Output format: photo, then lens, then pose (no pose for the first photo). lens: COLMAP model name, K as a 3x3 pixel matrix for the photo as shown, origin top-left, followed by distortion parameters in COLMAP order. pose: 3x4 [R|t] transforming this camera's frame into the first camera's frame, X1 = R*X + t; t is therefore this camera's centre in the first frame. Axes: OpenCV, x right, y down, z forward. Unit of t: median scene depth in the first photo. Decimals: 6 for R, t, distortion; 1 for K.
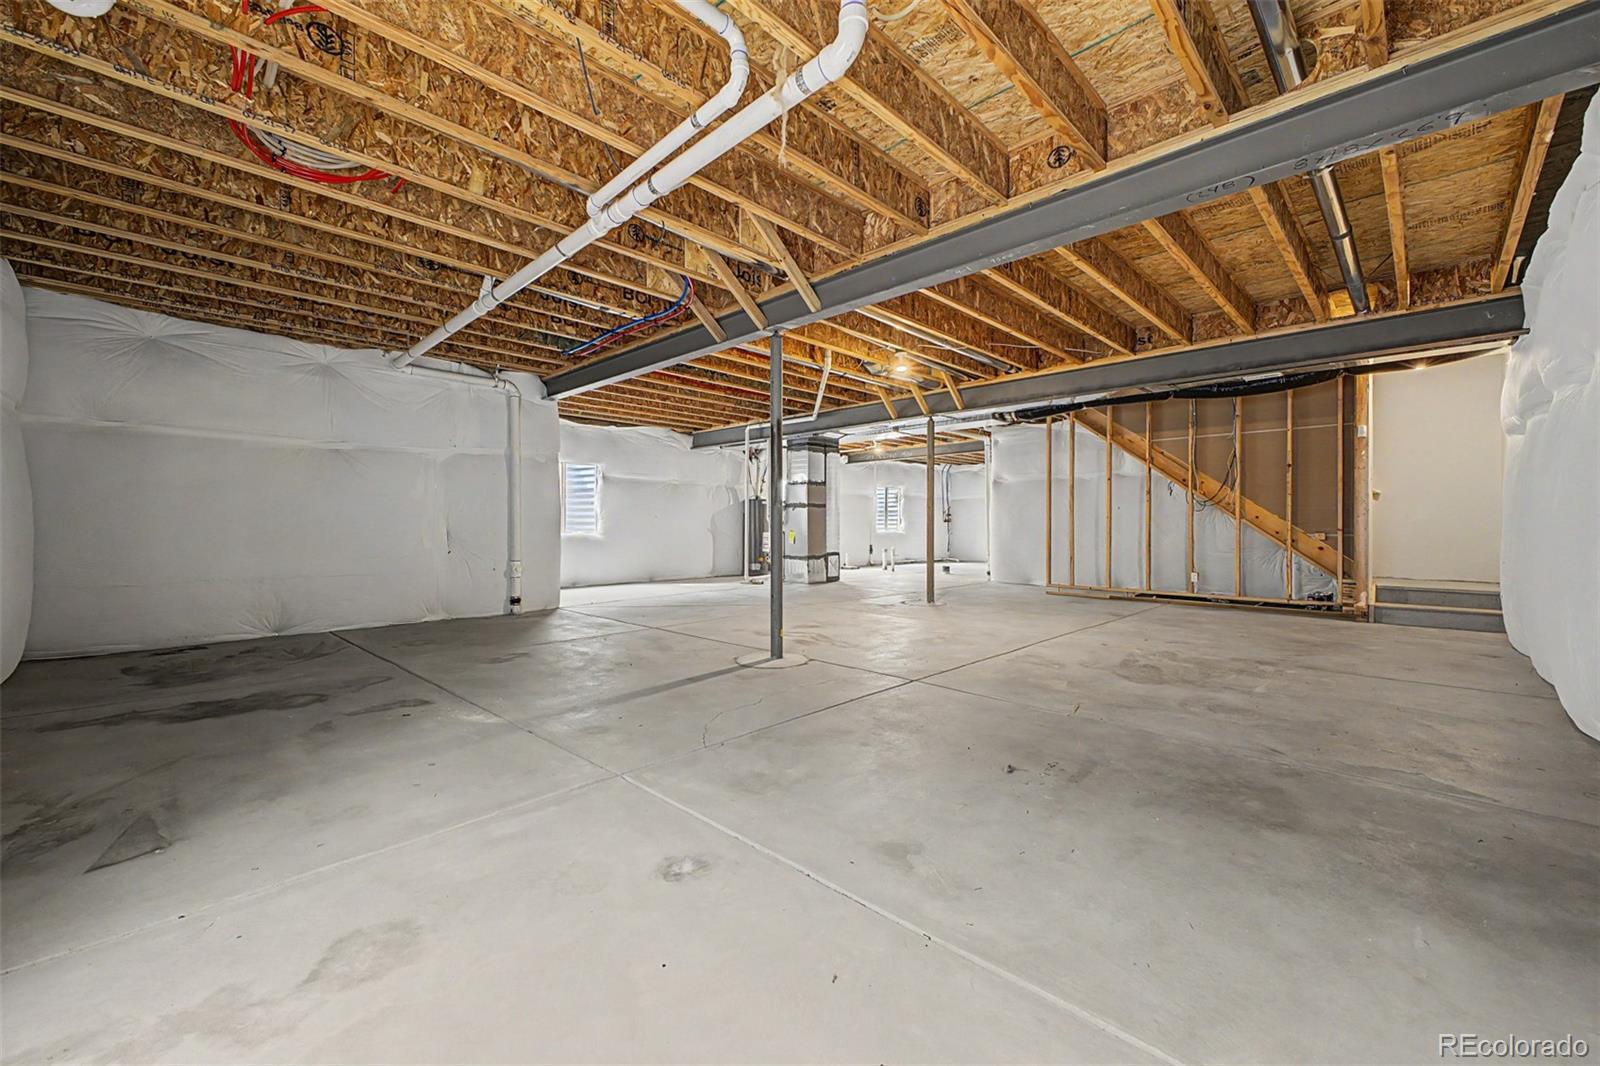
lens RADIAL K [[633.9, 0, 800.0], [0, 633.9, 533.0], [0, 0, 1]] dist [0.002160, 0.000184]
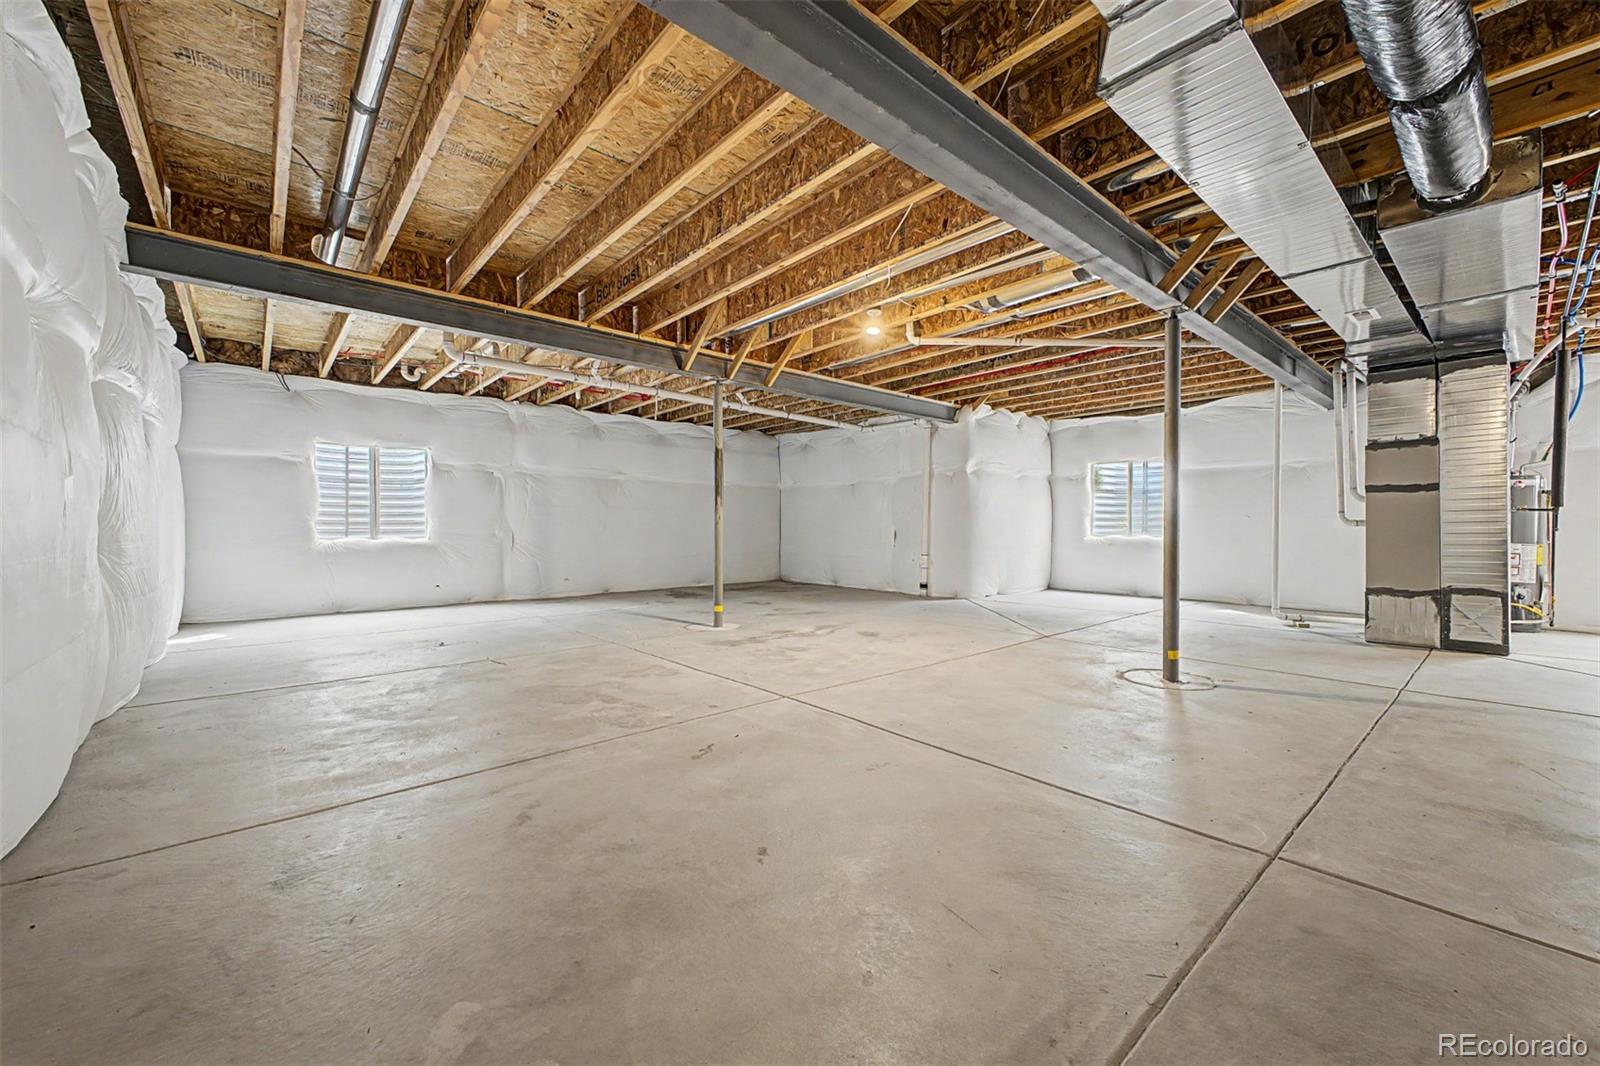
lens RADIAL K [[633.9, 0, 800.0], [0, 633.9, 533.0], [0, 0, 1]] dist [0.002160, 0.000184]
pose [[-0.102634, 0.004055, -0.994711, 0.760110], [-0.018718, 0.999807, 0.006008, -0.003520], [0.994543, 0.019235, -0.102539, 0.777661]]
